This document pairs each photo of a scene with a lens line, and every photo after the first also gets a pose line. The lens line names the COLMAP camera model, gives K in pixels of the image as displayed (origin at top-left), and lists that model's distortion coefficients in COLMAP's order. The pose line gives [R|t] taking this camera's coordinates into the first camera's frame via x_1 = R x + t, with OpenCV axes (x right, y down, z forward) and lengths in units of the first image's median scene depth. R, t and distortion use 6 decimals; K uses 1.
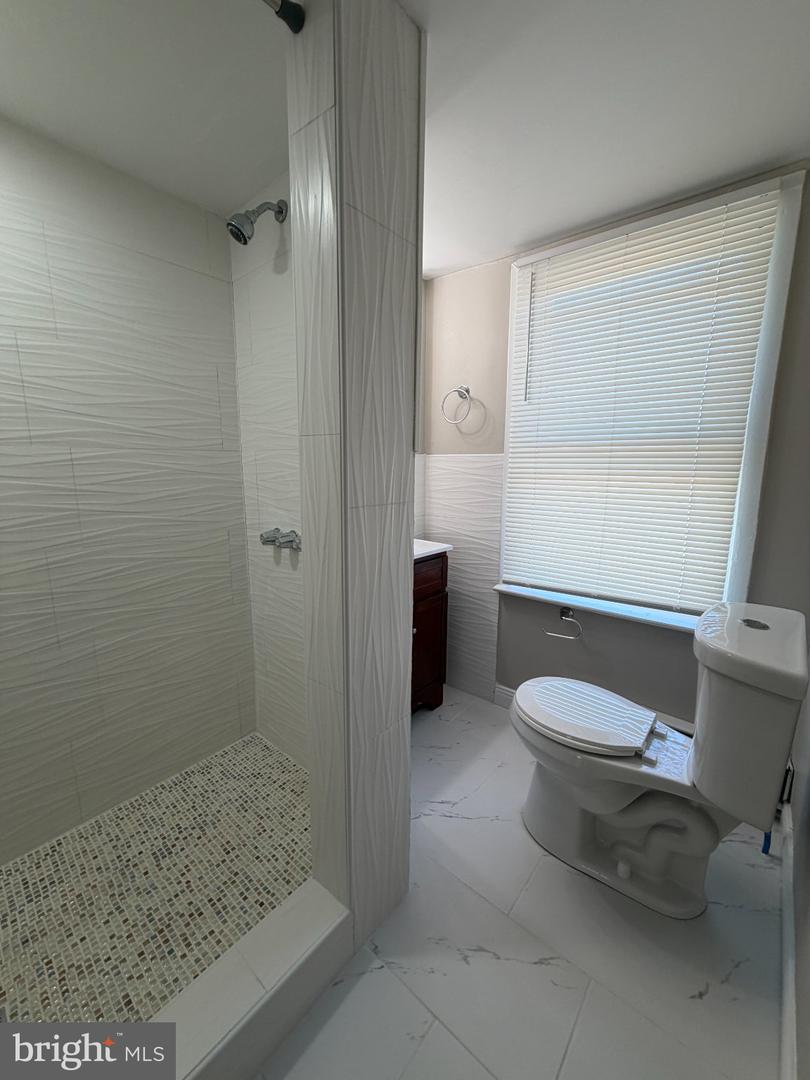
lens RADIAL K [[428.9, 0, 406.4], [0, 428.9, 538.2], [0, 0, 1]] dist [-0.001335, 0.000279]
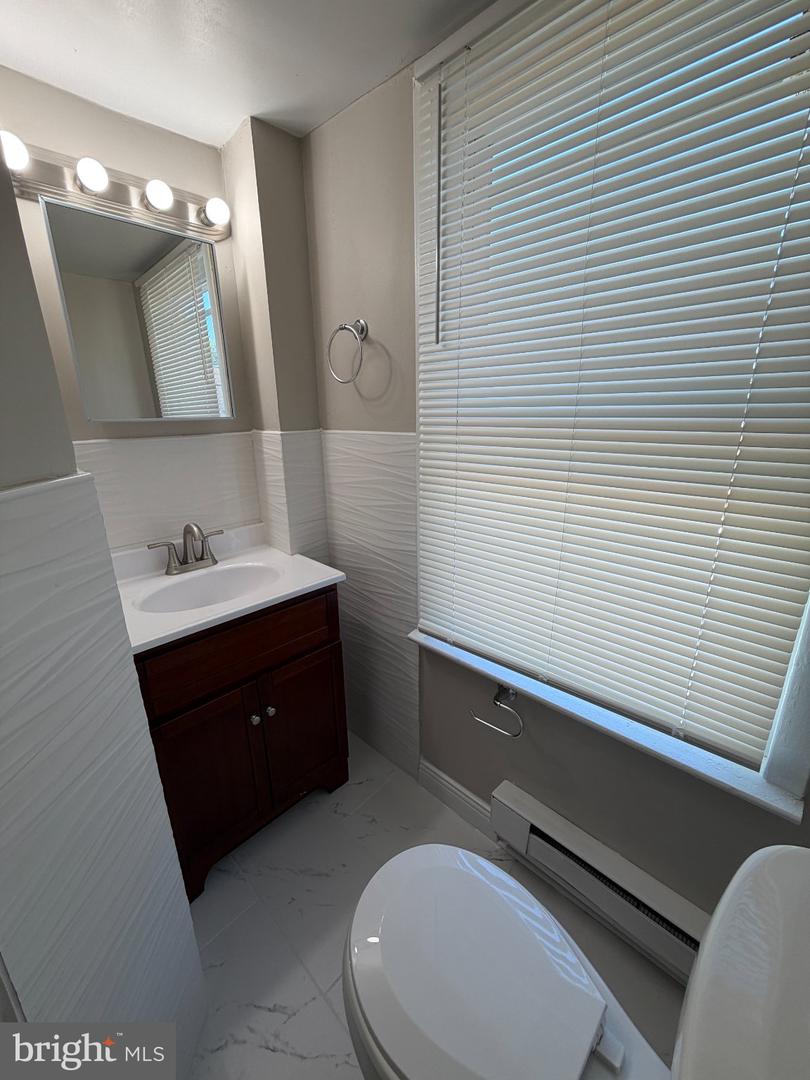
lens RADIAL K [[428.9, 0, 403.9], [0, 428.9, 537.5], [0, 0, 1]] dist [-0.001335, 0.000279]
pose [[0.997473, -0.001944, -0.071015, 0.247079], [0.010551, 0.992593, 0.121031, -0.119454], [0.070254, -0.121474, 0.990105, 0.357444]]
